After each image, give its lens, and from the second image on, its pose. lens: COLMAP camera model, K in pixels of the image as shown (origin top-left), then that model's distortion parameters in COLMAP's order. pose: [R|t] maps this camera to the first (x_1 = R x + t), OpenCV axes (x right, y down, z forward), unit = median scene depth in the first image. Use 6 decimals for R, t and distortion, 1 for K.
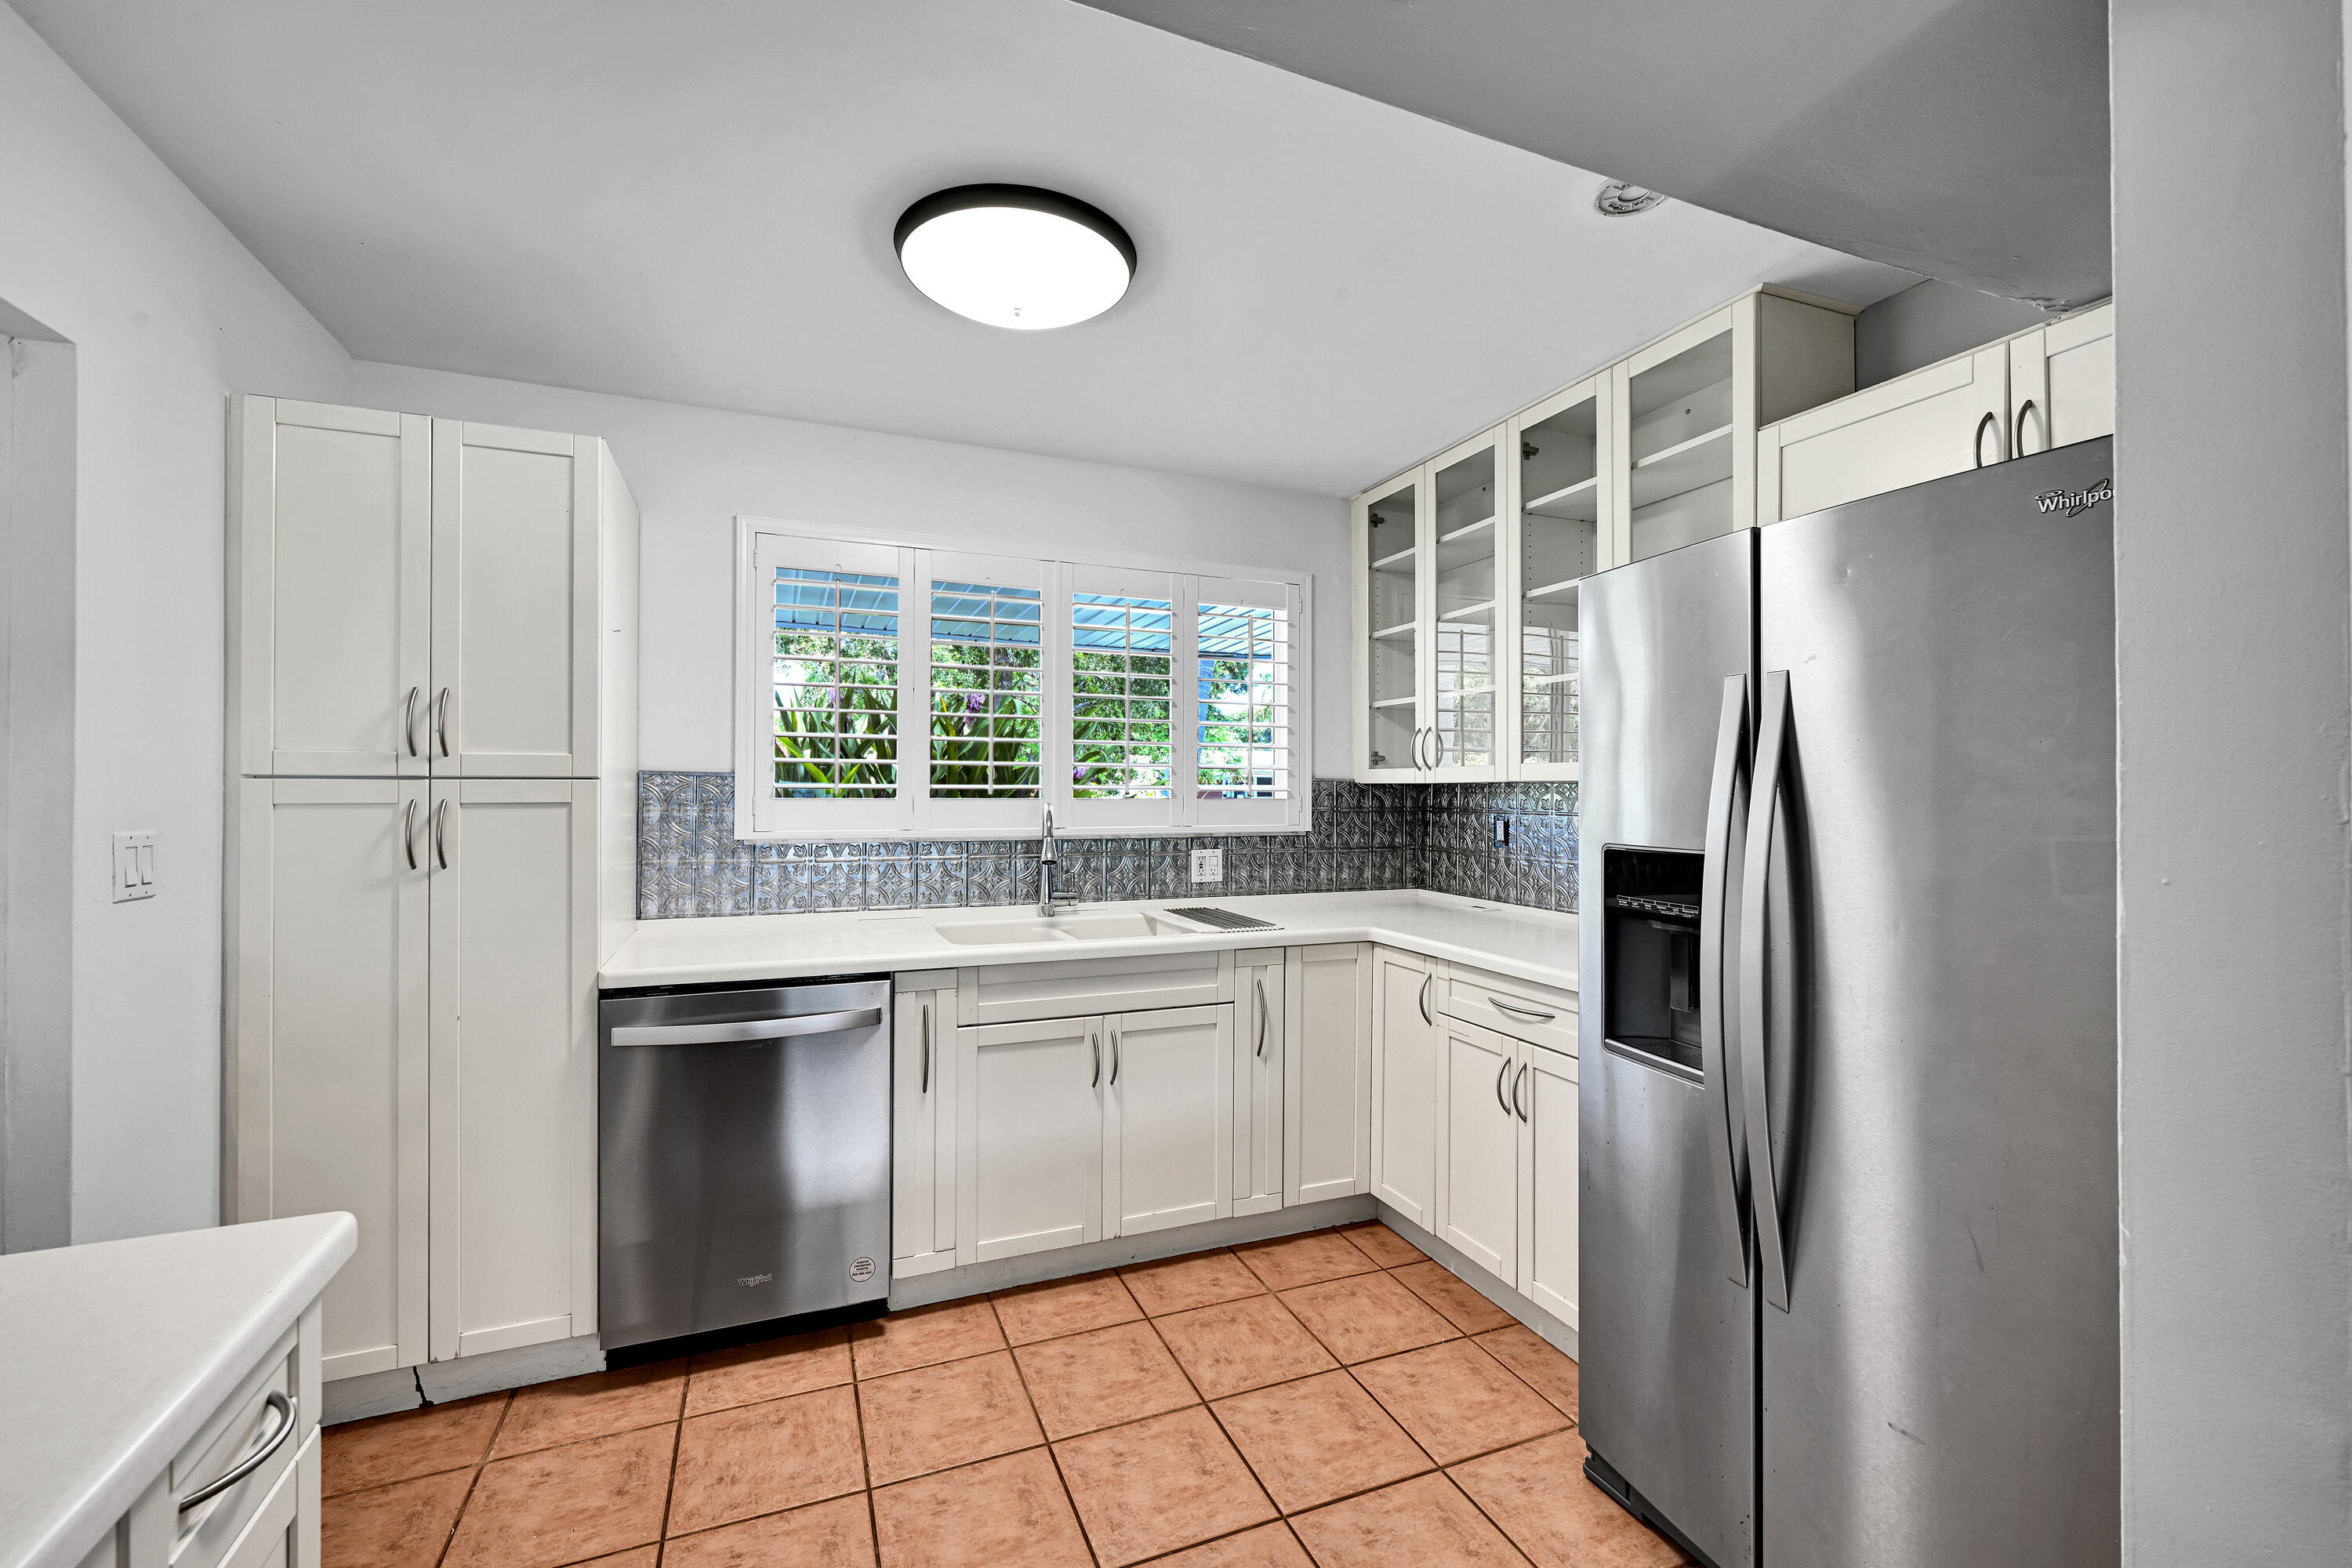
lens RADIAL K [[954.5, 0, 1219.0], [0, 954.5, 784.2], [0, 0, 1]] dist [0.012074, 0.000482]
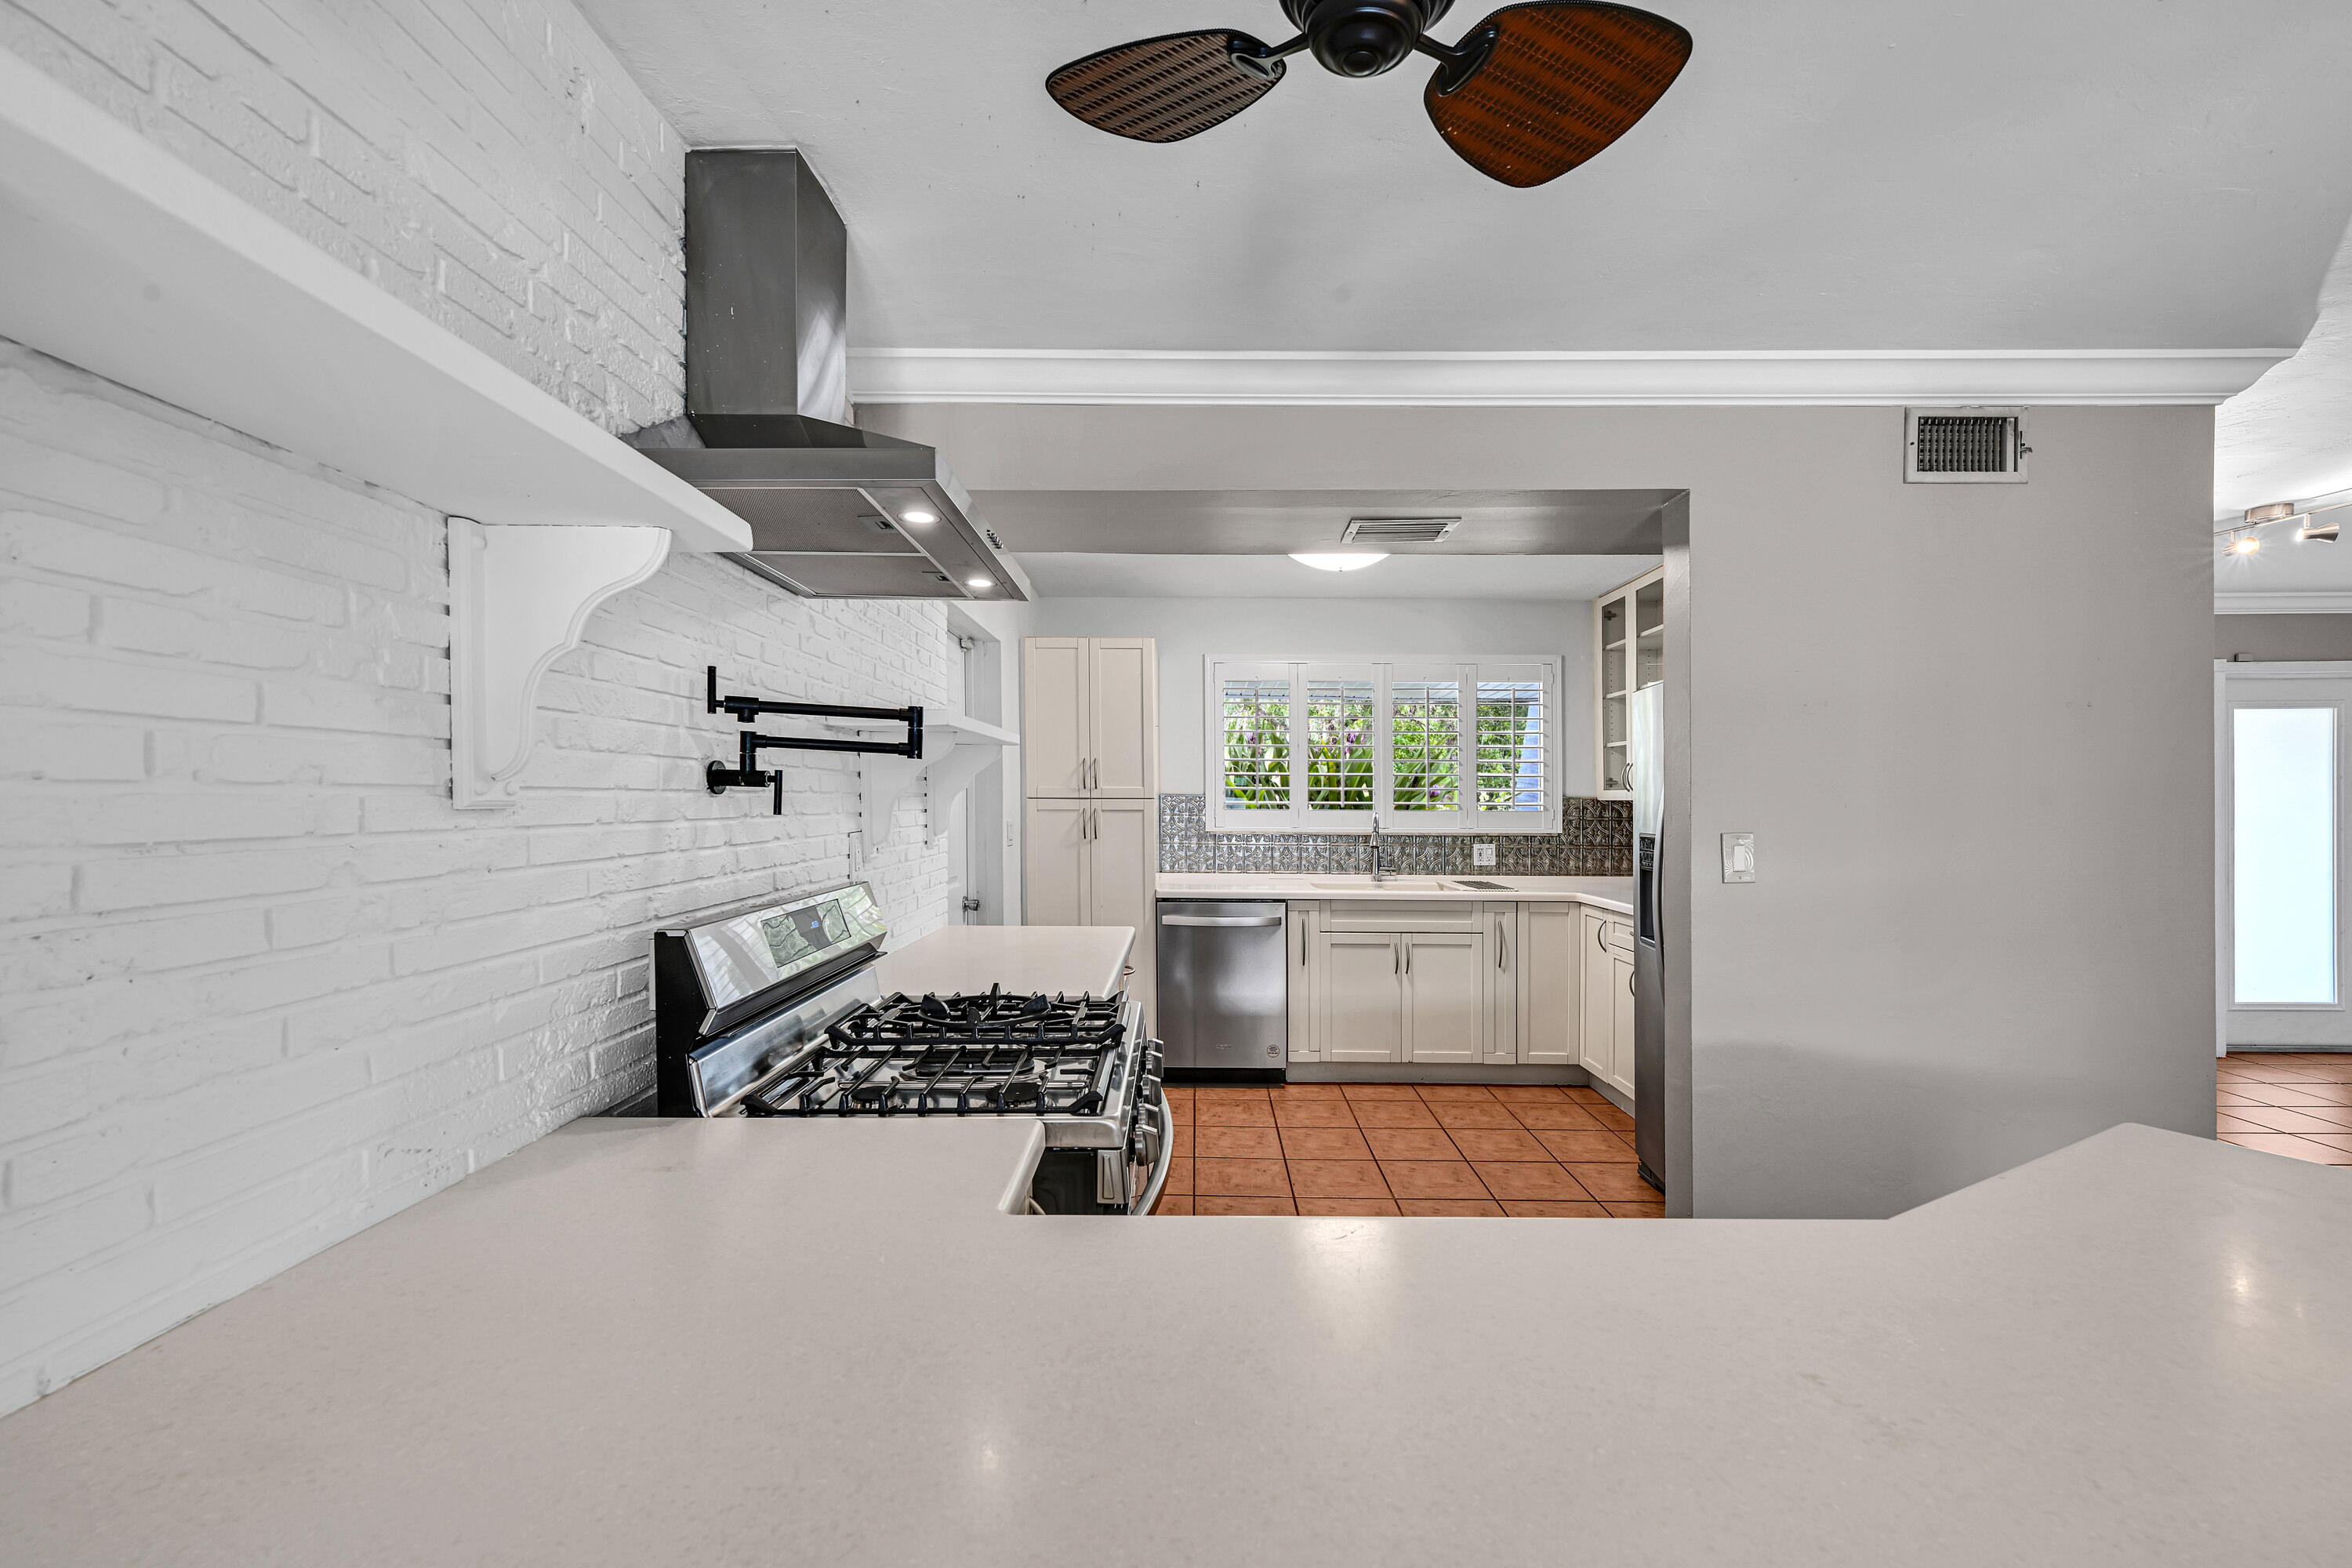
lens RADIAL K [[1002.4, 0, 1190.0], [0, 1002.4, 780.7], [0, 0, 1]] dist [0.002586, -0.002154]
pose [[0.906600, -0.007720, -0.421920, 0.282725], [0.001063, 0.999871, -0.016011, -0.008065], [0.421990, 0.014067, 0.906491, -0.769733]]
